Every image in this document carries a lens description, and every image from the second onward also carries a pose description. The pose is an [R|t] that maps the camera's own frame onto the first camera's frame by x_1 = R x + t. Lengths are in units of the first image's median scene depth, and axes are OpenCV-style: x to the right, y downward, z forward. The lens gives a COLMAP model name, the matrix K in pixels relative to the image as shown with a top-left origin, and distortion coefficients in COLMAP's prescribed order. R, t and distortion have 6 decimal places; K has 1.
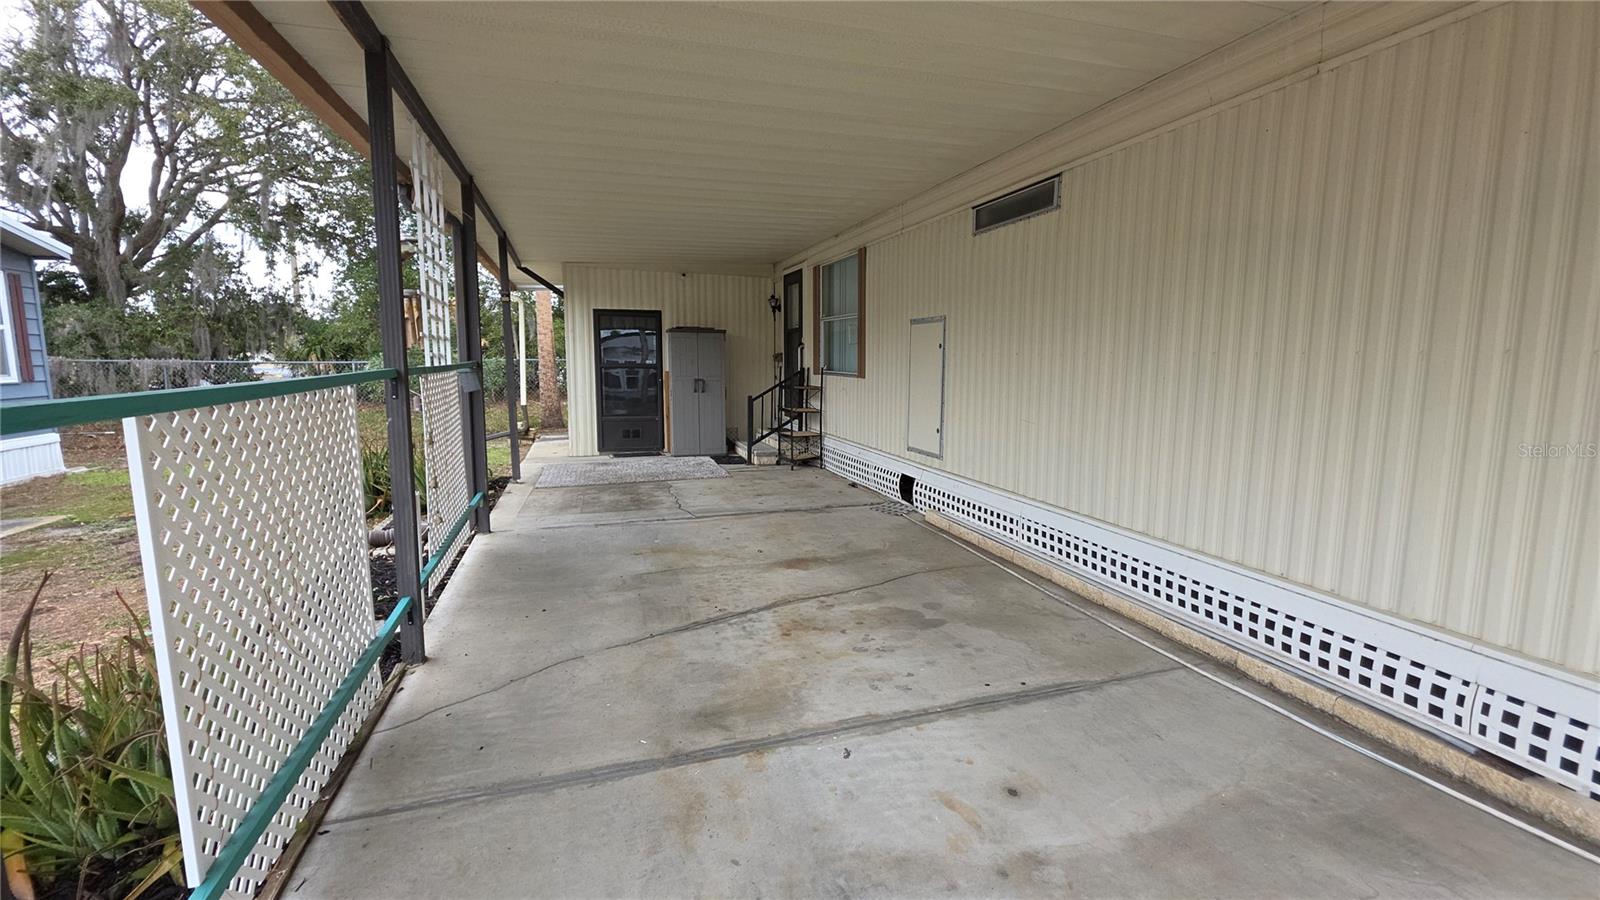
lens RADIAL K [[637.8, 0, 808.1], [0, 637.8, 437.7], [0, 0, 1]] dist [0.000794, -0.000219]
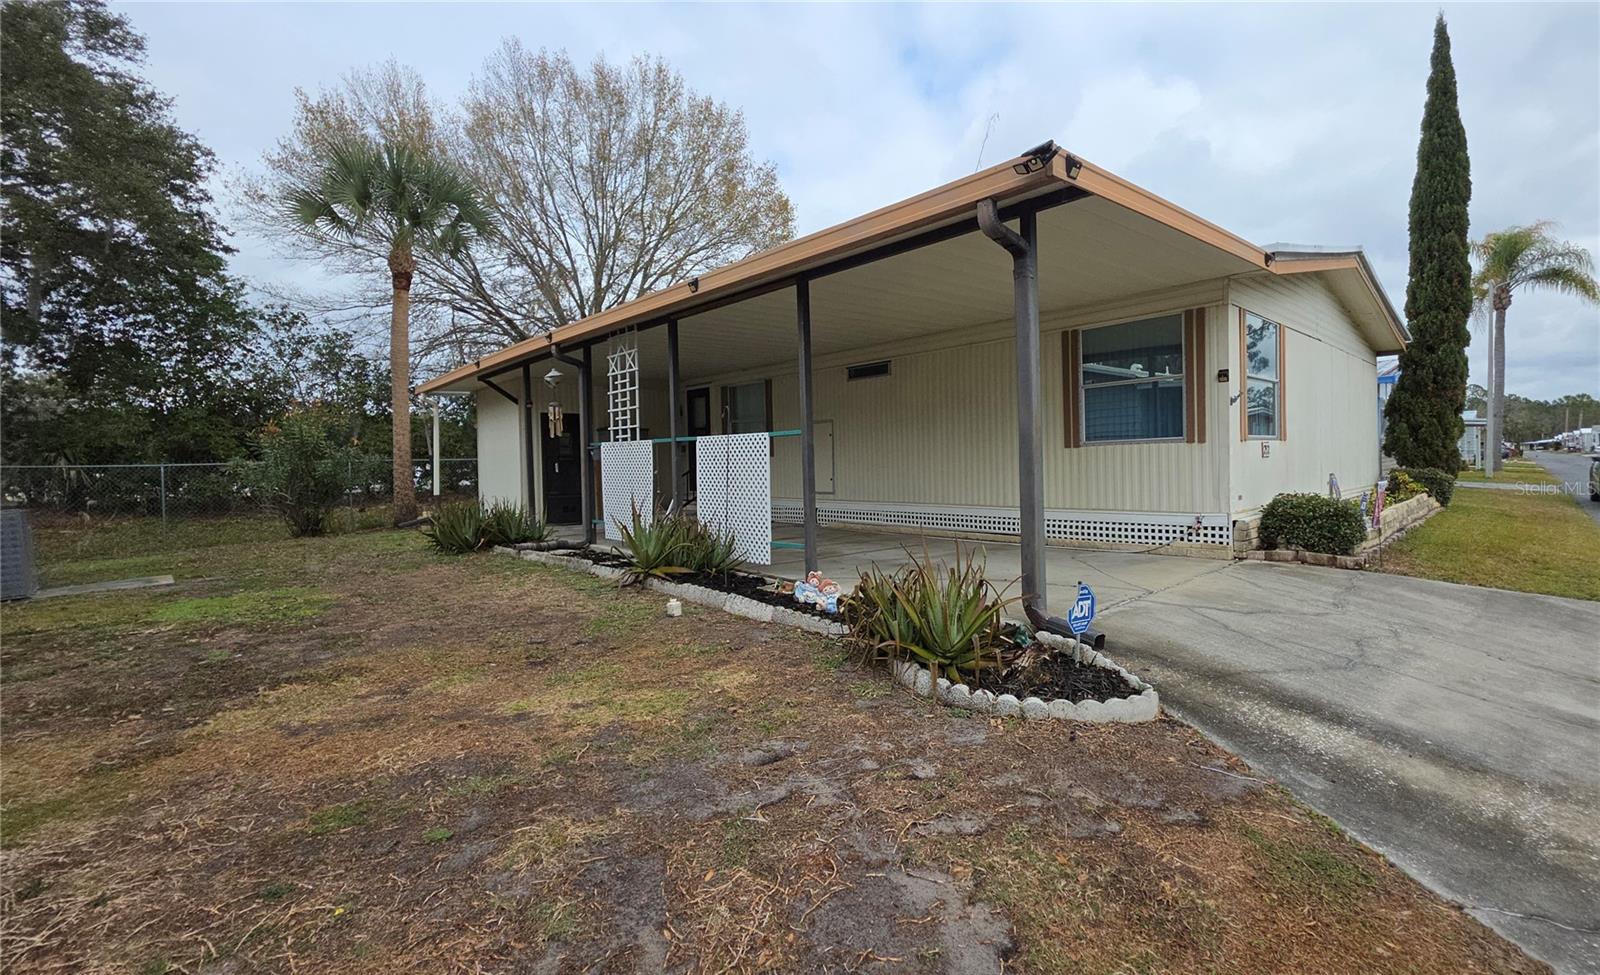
lens RADIAL K [[694.1, 0, 886.4], [0, 694.1, 479.3], [0, 0, 1]] dist [-0.000903, -0.000245]
pose [[0.889417, -0.033081, 0.455897, -0.386305], [0.079687, 0.993326, -0.083385, 0.113933], [-0.450096, 0.110493, 0.886118, -0.588592]]
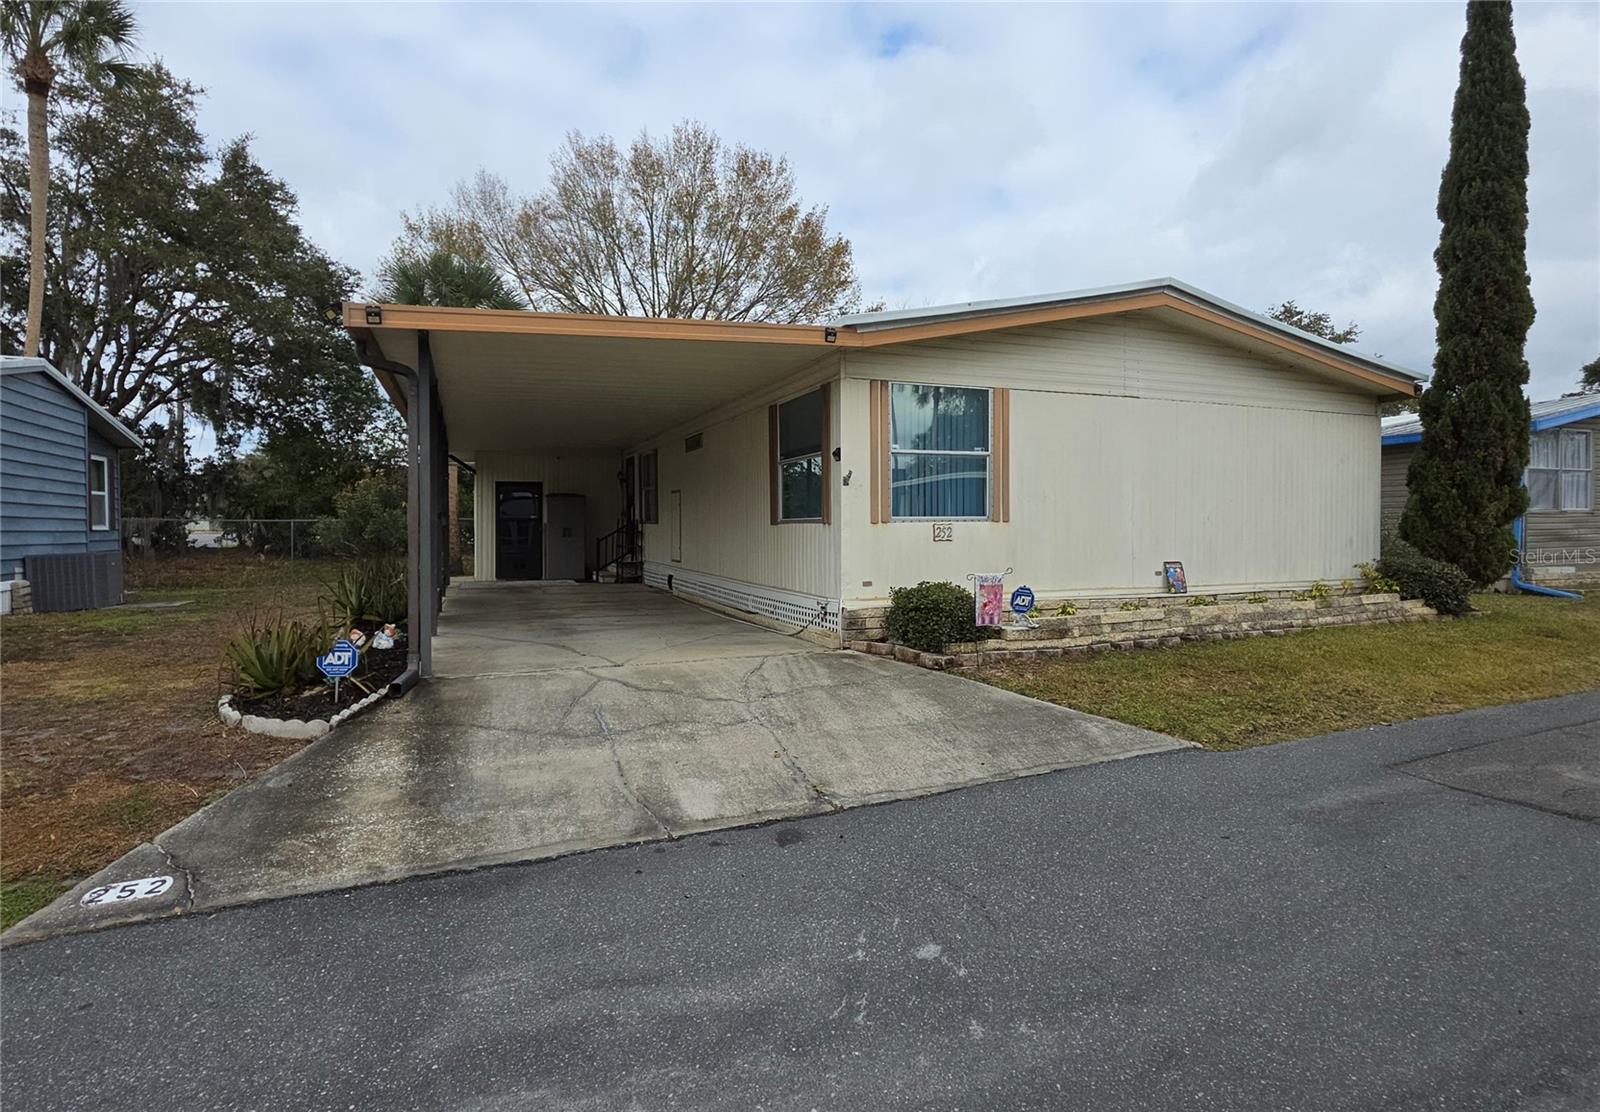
lens RADIAL K [[802.8, 0, 799.0], [0, 802.8, 541.9], [0, 0, 1]] dist [0.007865, -0.000205]
pose [[0.998230, -0.004692, 0.059293, 0.276837], [0.010700, 0.994786, -0.101421, 0.145630], [-0.058508, 0.101876, 0.993075, -0.951339]]
